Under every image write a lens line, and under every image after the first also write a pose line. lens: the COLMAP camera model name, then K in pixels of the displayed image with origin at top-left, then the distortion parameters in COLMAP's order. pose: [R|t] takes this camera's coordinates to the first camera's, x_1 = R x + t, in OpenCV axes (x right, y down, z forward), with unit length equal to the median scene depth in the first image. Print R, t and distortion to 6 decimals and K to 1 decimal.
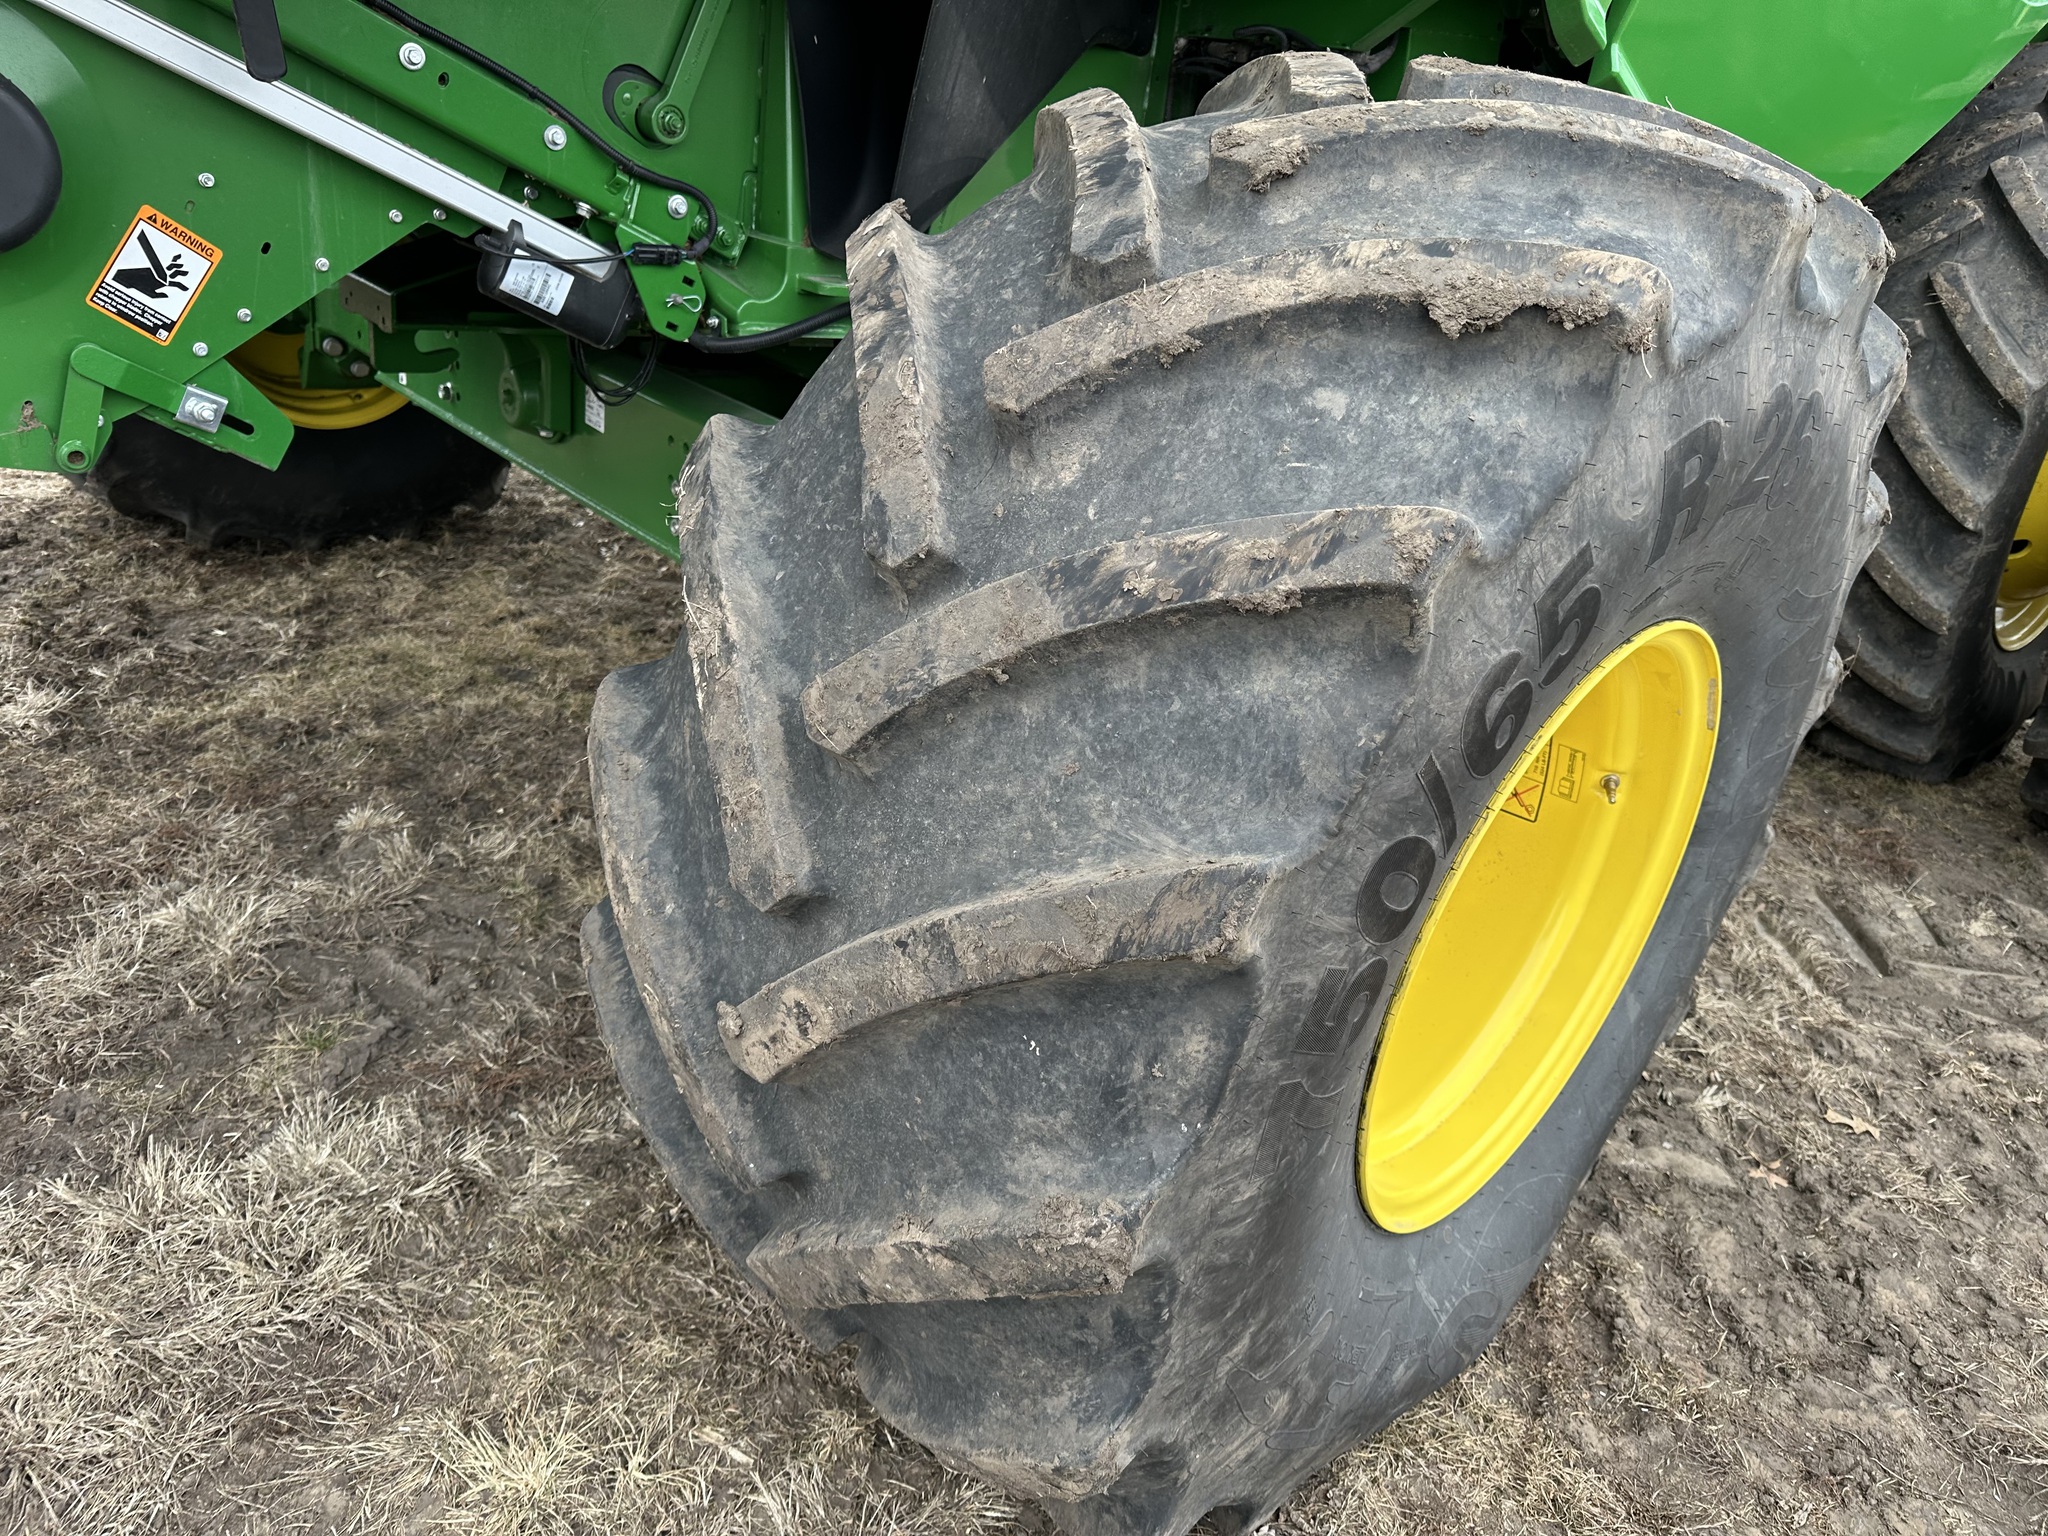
lens RADIAL K [[1425.1, 0, 1031.4], [0, 1425.1, 752.3], [0, 0, 1]] dist [0.125953, -0.184493]
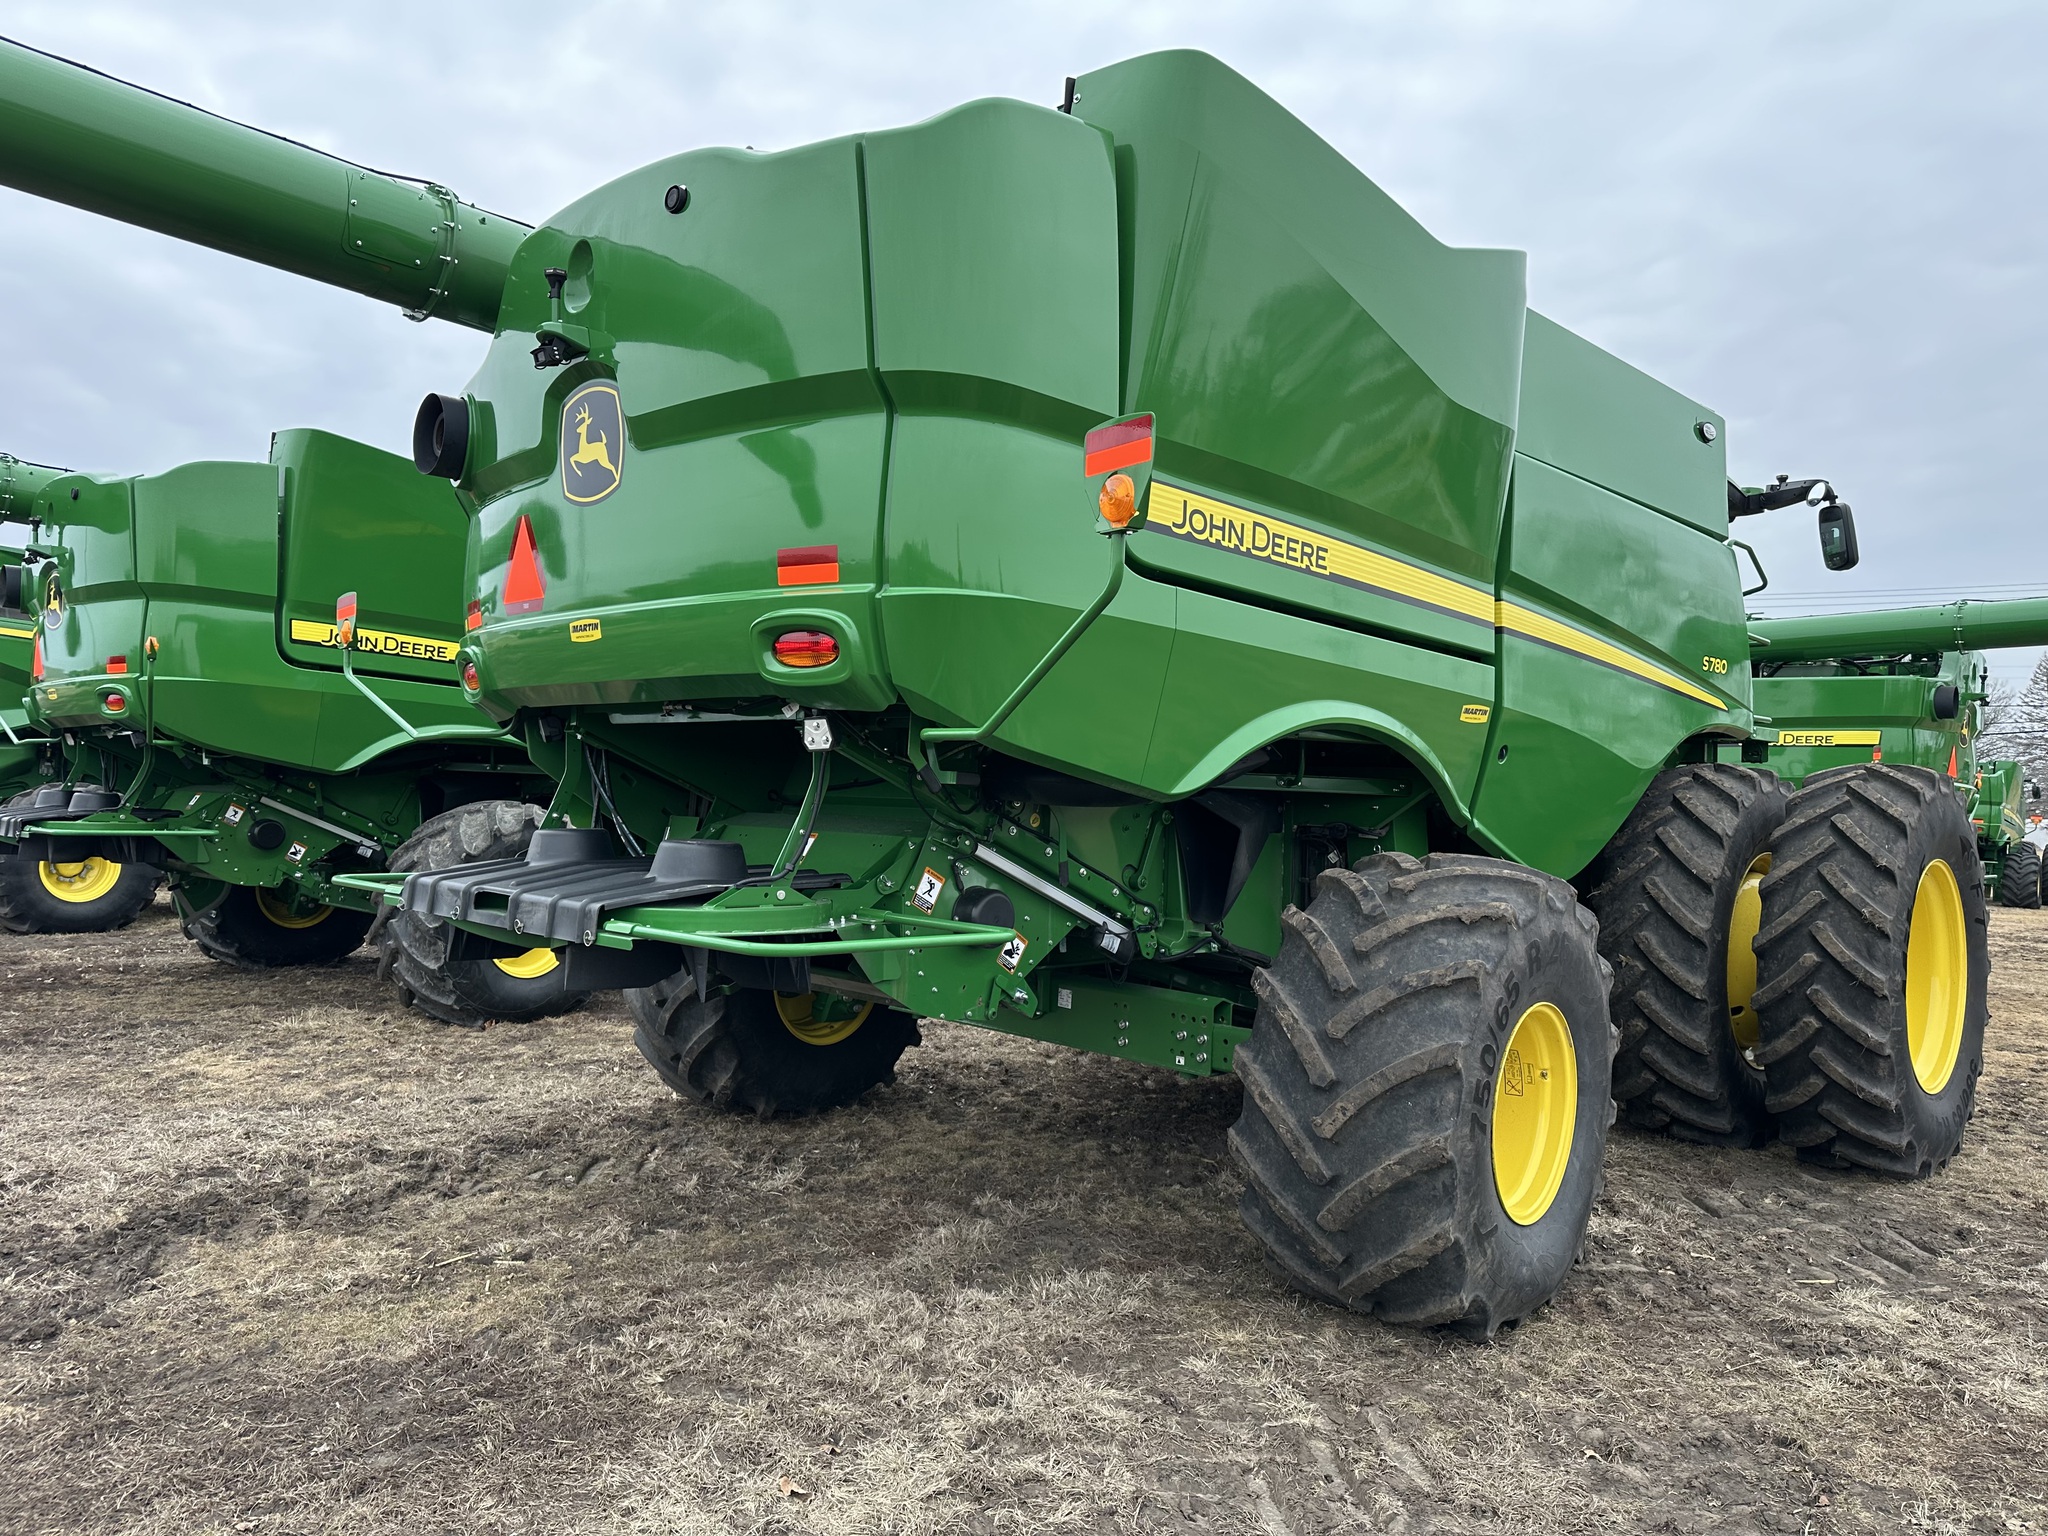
lens RADIAL K [[1425.1, 0, 1031.4], [0, 1425.1, 752.3], [0, 0, 1]] dist [0.125953, -0.184493]
pose [[0.993290, -0.091617, 0.070581, -1.110112], [0.112953, 0.899577, -0.421905, 0.810077], [-0.024840, 0.427046, 0.903889, -2.707601]]
